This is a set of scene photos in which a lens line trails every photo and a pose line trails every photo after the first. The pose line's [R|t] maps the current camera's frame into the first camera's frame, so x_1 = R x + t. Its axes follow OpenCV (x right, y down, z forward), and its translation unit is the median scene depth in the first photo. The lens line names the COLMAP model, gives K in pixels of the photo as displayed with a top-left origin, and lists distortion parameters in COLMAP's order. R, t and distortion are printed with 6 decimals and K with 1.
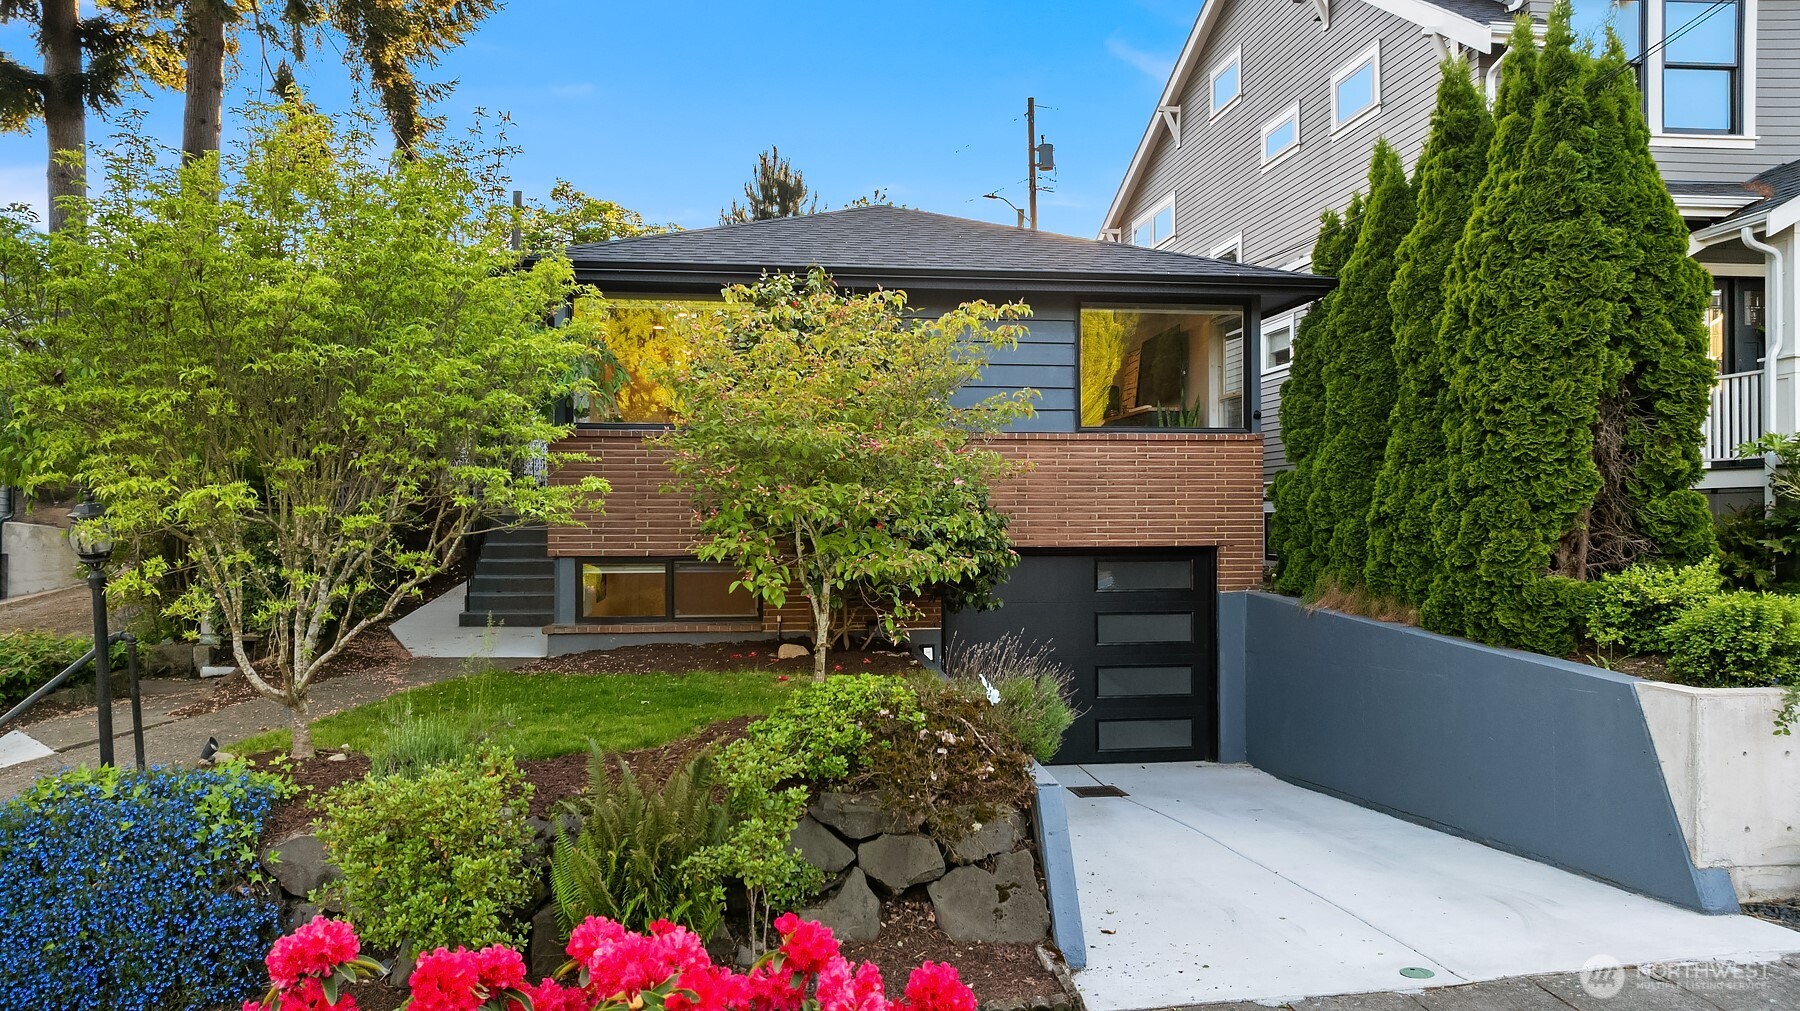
lens RADIAL K [[1304.9, 0, 900.0], [0, 1304.9, 505.5], [0, 0, 1]] dist [-0.009821, -0.003588]
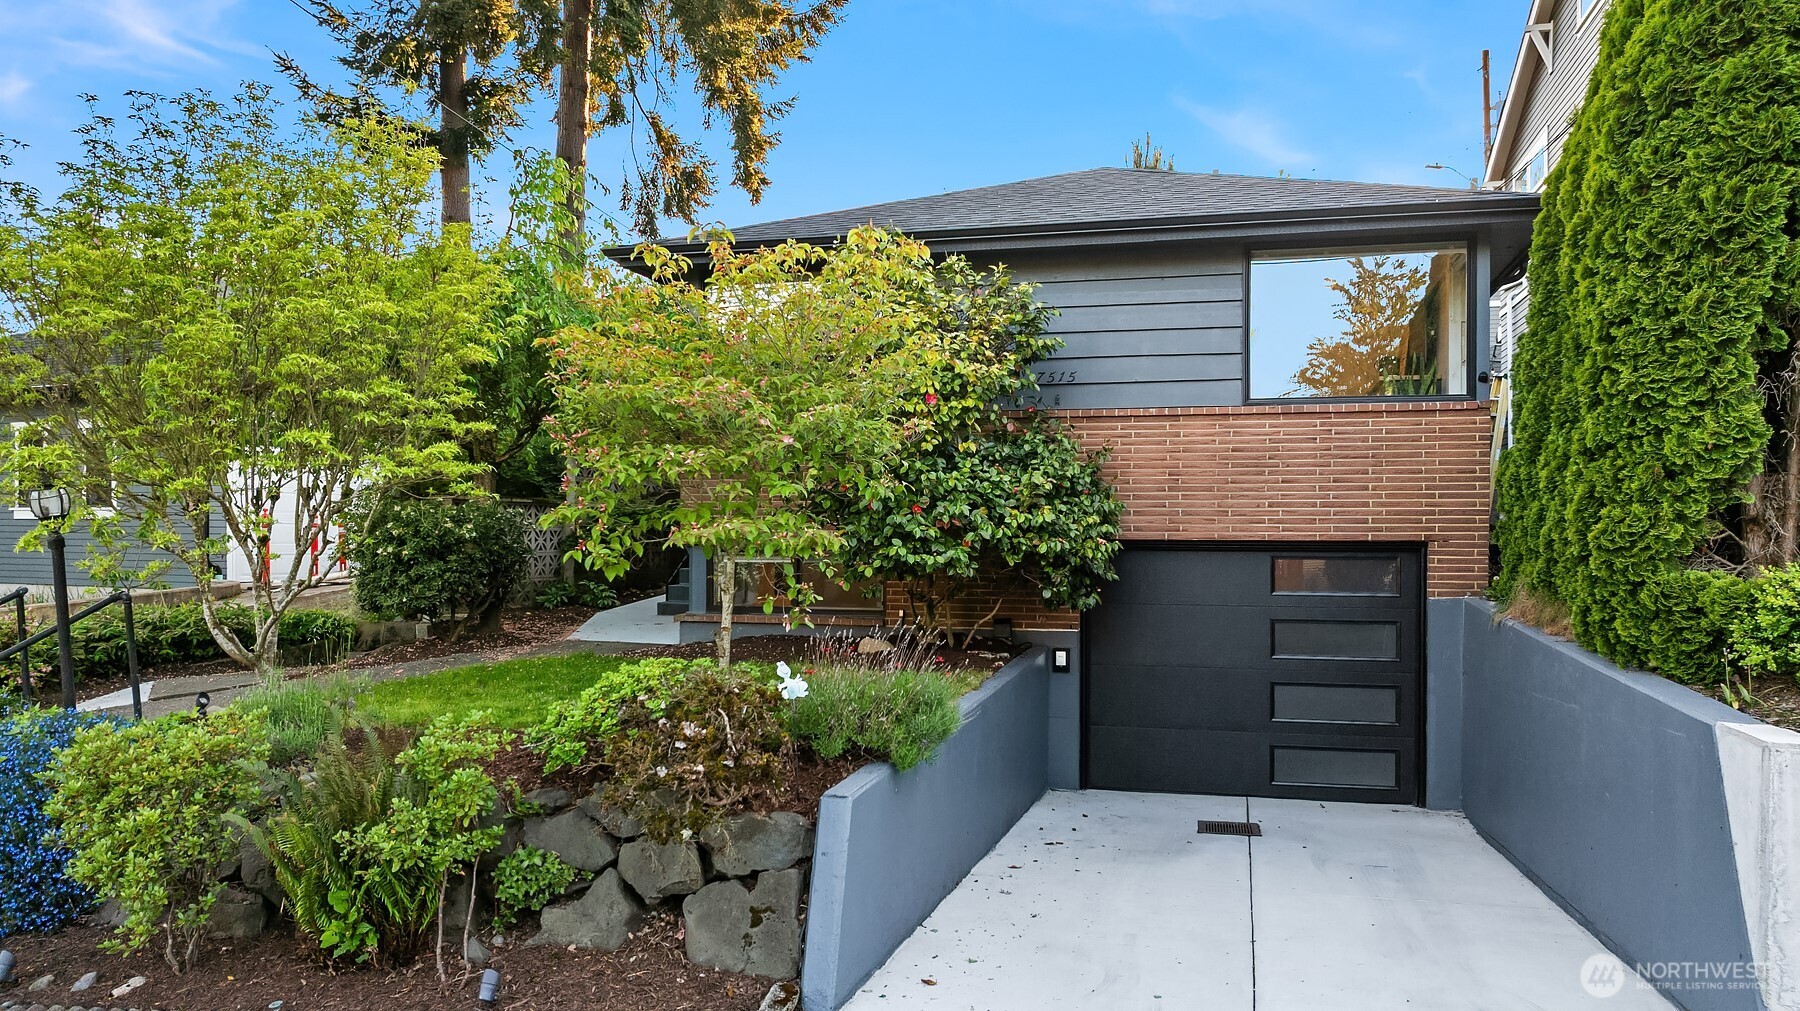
lens RADIAL K [[1315.5, 0, 897.1], [0, 1315.5, 530.2], [0, 0, 1]] dist [-0.043537, 0.079642]
pose [[0.923942, 0.005665, -0.382490, 0.367080], [-0.003207, 0.999970, 0.007063, 0.028599], [0.382519, -0.005299, 0.923933, 0.183129]]
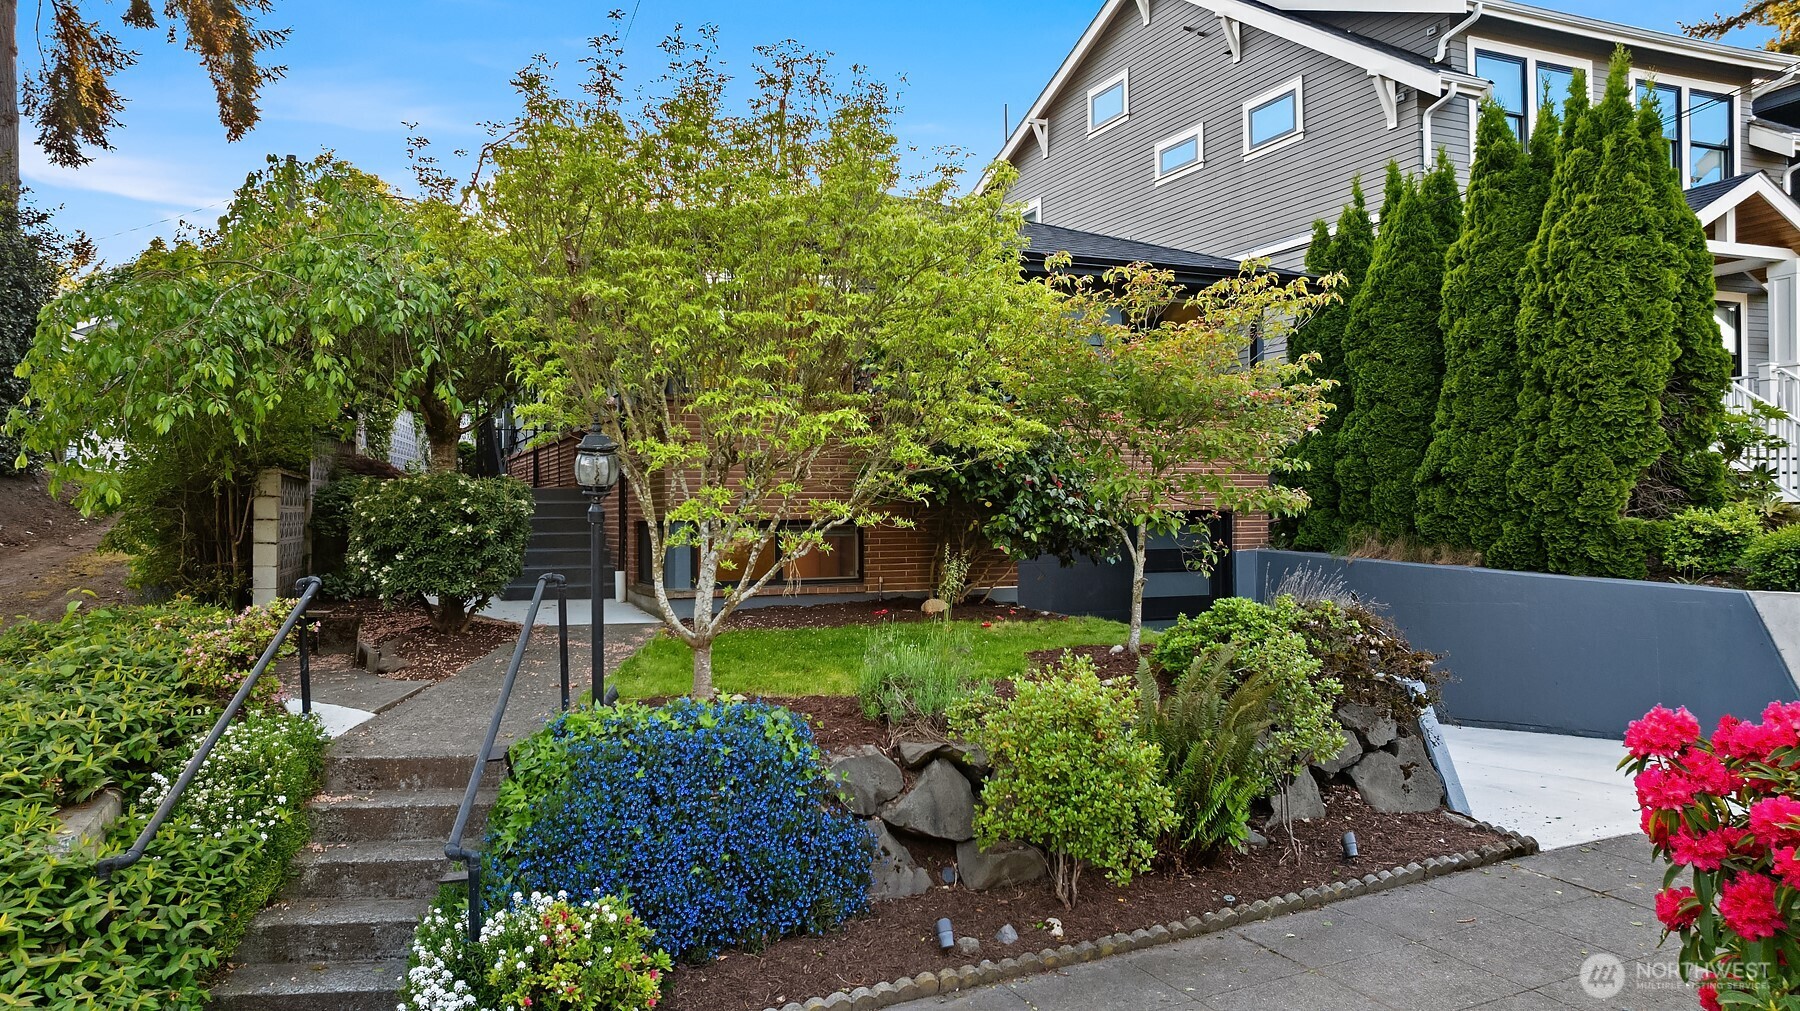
lens RADIAL K [[1305.4, 0, 900.0], [0, 1305.4, 505.5], [0, 0, 1]] dist [-0.046317, 0.064801]
pose [[0.958830, -0.003698, 0.283956, -0.520717], [0.004655, 0.999986, -0.002696, 0.042272], [-0.283942, 0.003907, 0.958834, -0.000159]]
